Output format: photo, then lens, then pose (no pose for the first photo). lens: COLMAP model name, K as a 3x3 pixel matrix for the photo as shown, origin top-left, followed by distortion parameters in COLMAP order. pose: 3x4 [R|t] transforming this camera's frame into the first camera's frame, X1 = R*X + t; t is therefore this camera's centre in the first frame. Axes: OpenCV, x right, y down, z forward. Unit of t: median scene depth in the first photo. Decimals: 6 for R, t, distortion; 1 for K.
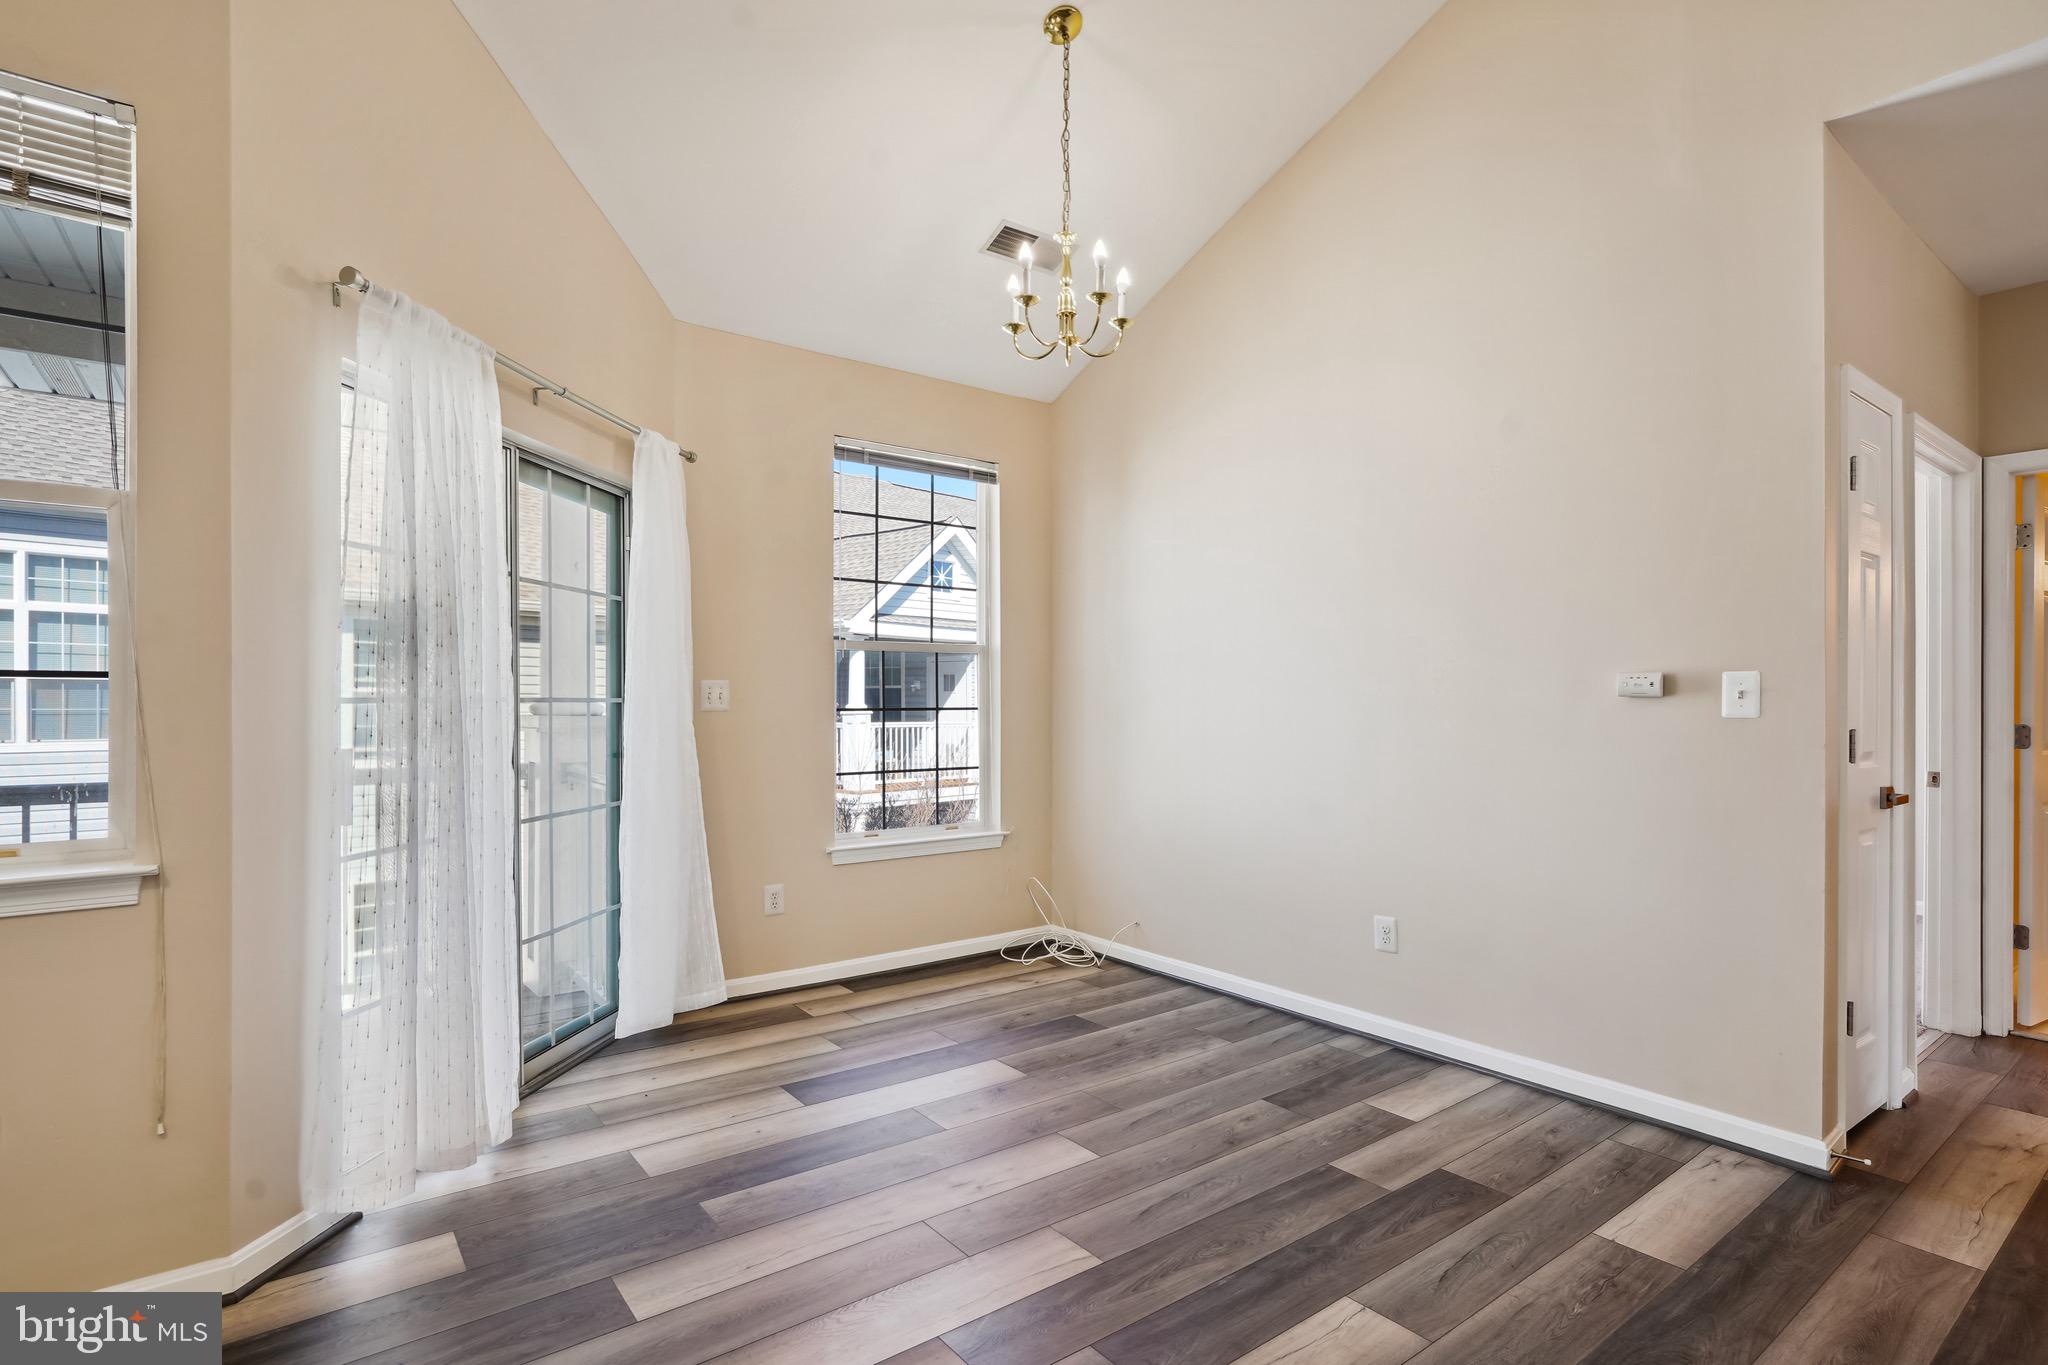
lens RADIAL K [[1039.9, 0, 1019.0], [0, 1039.9, 692.3], [0, 0, 1]] dist [0.005443, 0.001382]
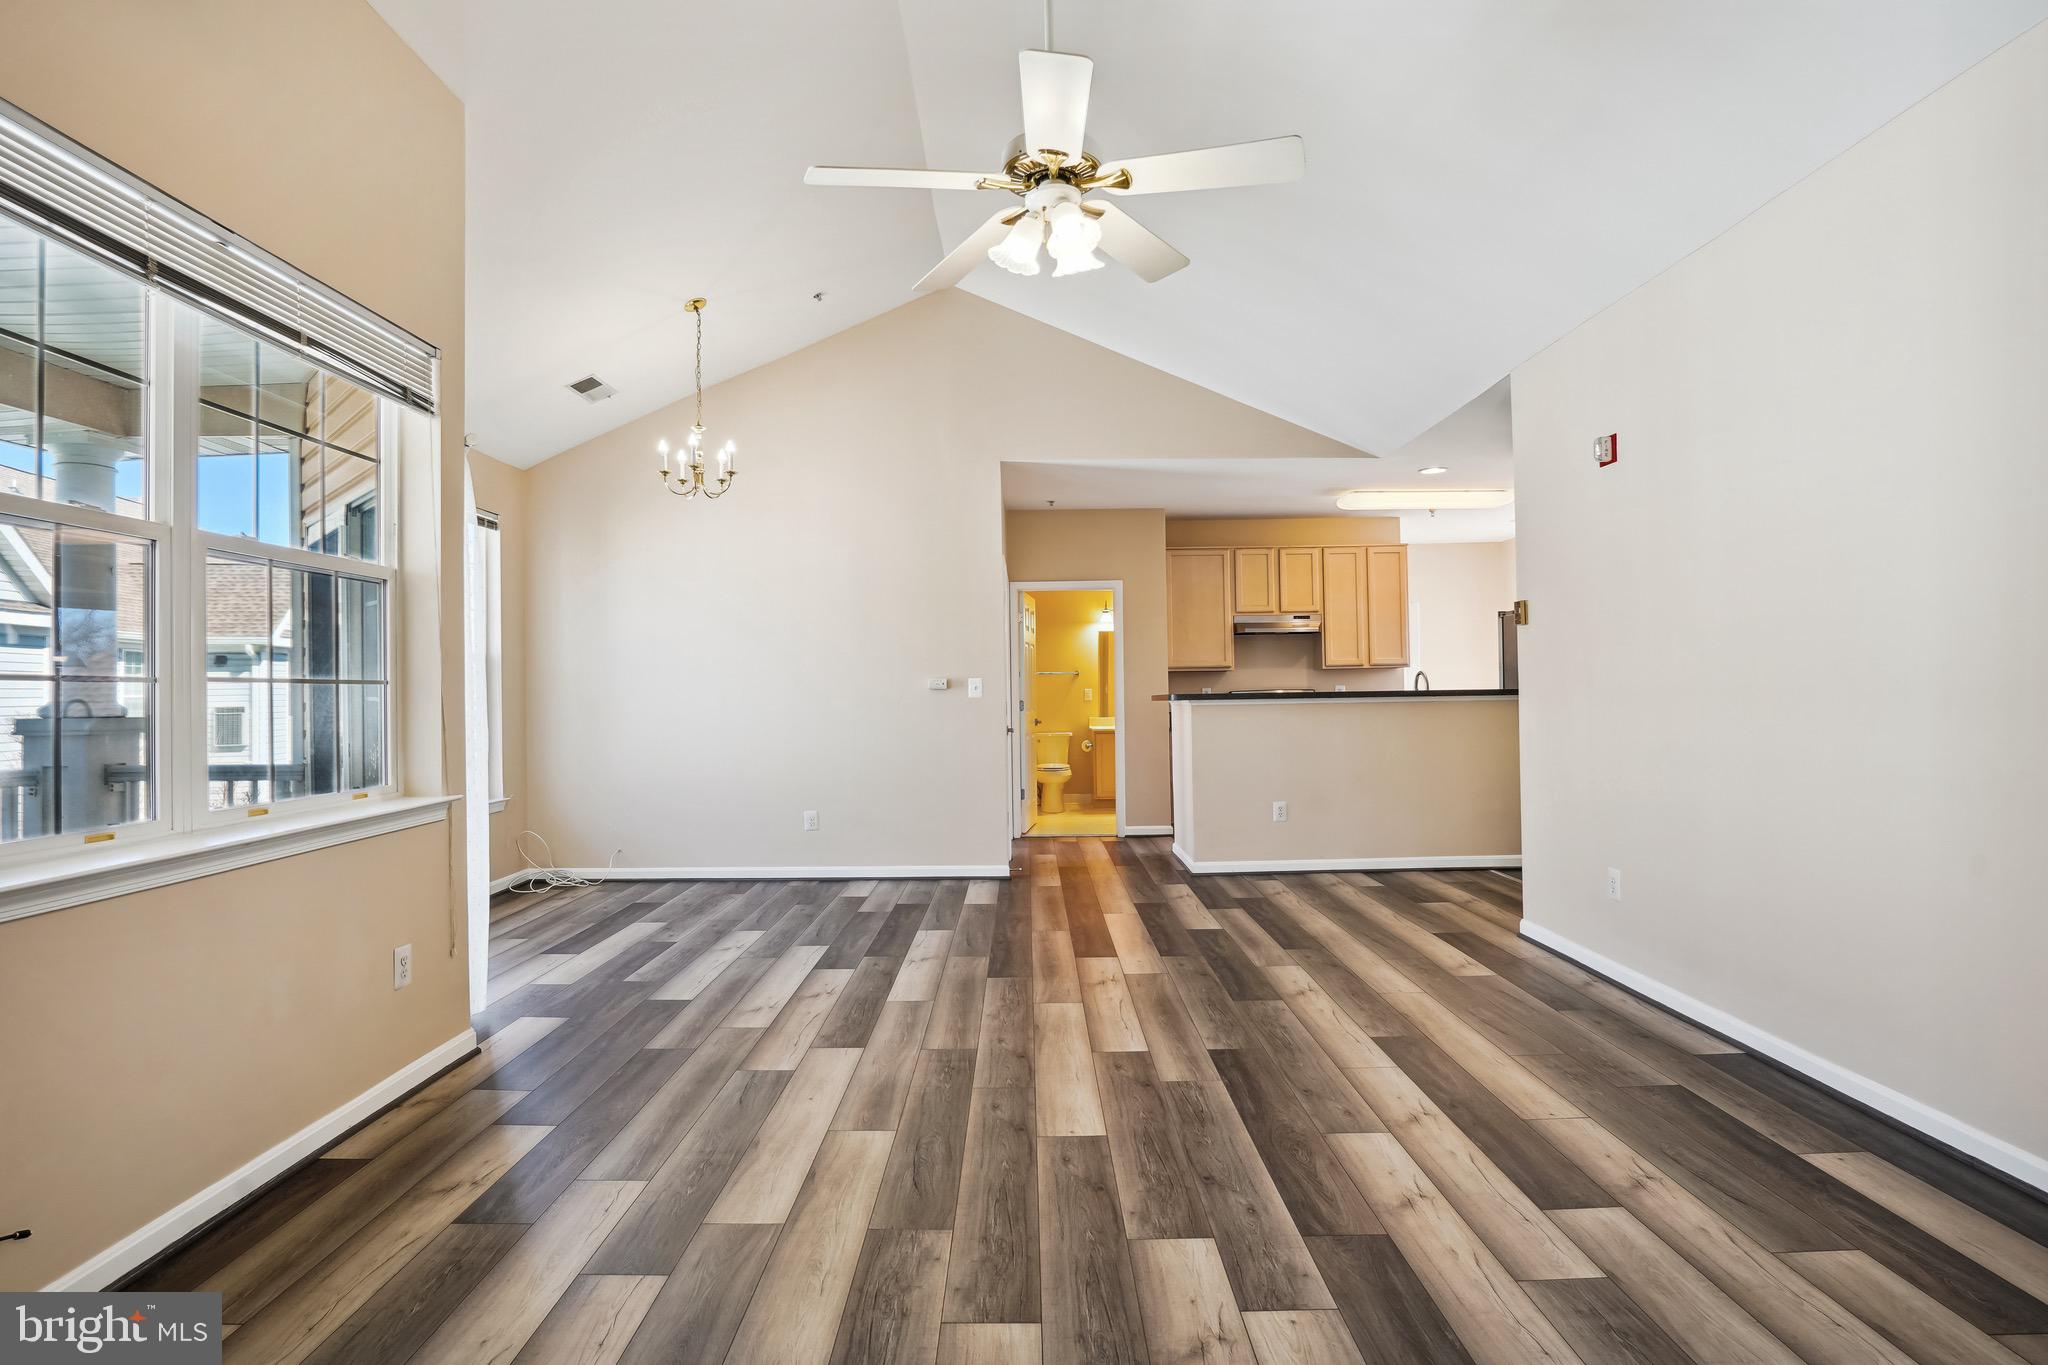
lens RADIAL K [[1039.9, 0, 1025.6], [0, 1039.9, 677.0], [0, 0, 1]] dist [0.005443, 0.001382]
pose [[0.615136, 0.000089, 0.788421, -1.075268], [0.008509, 0.999941, -0.006752, -0.005867], [-0.788375, 0.010862, 0.615099, -0.529978]]
